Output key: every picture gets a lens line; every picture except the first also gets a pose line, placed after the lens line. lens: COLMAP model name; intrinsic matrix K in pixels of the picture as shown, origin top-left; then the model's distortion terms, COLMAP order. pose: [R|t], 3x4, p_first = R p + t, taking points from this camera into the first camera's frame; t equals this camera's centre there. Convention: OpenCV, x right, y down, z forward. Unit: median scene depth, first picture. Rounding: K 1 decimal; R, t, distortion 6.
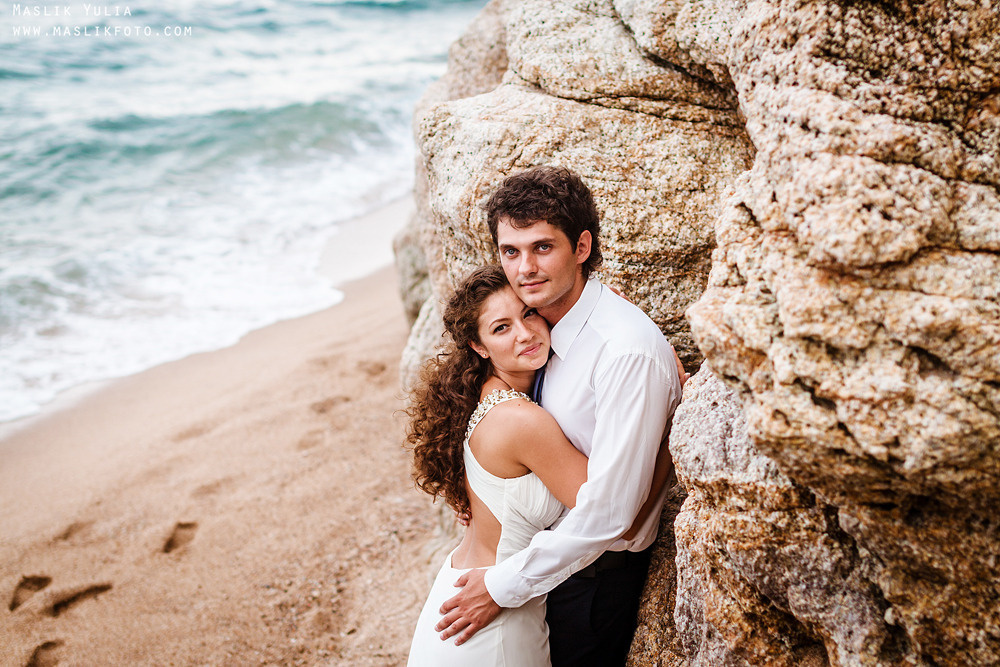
lens RADIAL K [[2002.9, 0, 496.7], [0, 2002.9, 350.2], [0, 0, 1]] dist [0.001730, 0.046556]
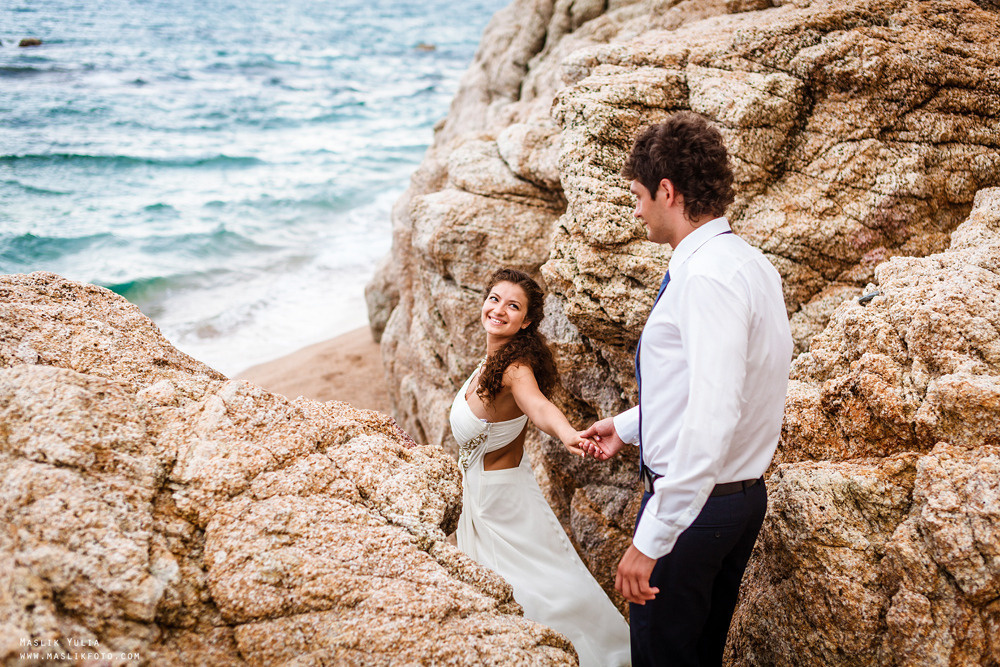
lens RADIAL K [[1334.1, 0, 500.0], [0, 1334.1, 333.5], [0, 0, 1]] dist [-0.006097, 0.007500]
pose [[0.996744, 0.003468, 0.080562, -0.092325], [0.000493, 0.998794, -0.049094, 0.151024], [-0.080635, 0.048974, 0.995540, -0.669315]]
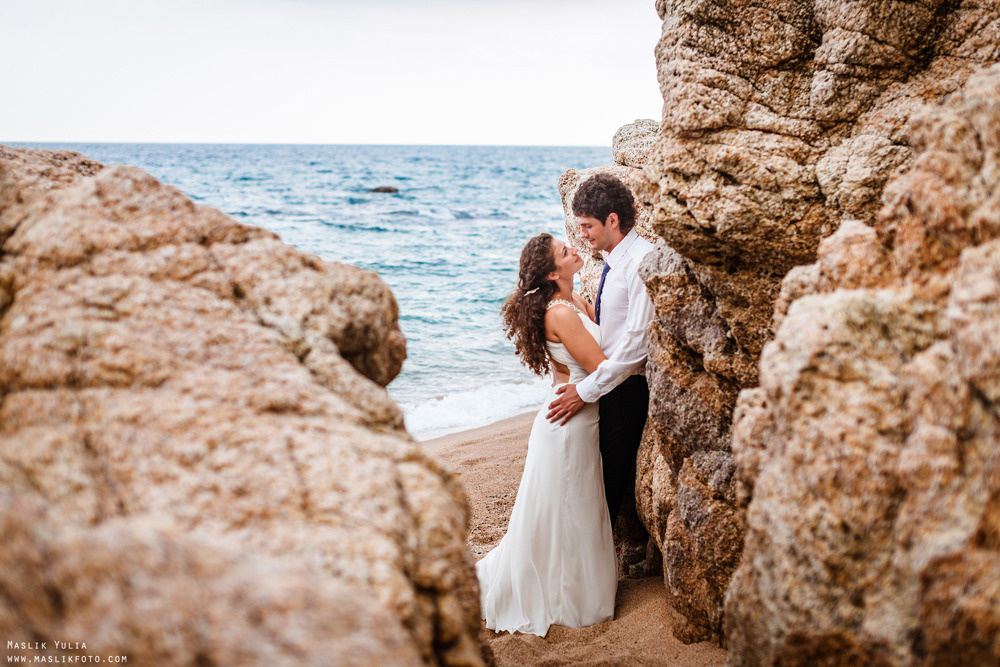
lens RADIAL K [[1334.1, 0, 500.0], [0, 1334.1, 333.5], [0, 0, 1]] dist [-0.006097, 0.007500]
pose [[0.983462, 0.037469, -0.177197, 0.228574], [-0.065961, 0.985274, -0.157750, 0.396197], [0.168677, 0.166829, 0.971450, -0.378556]]
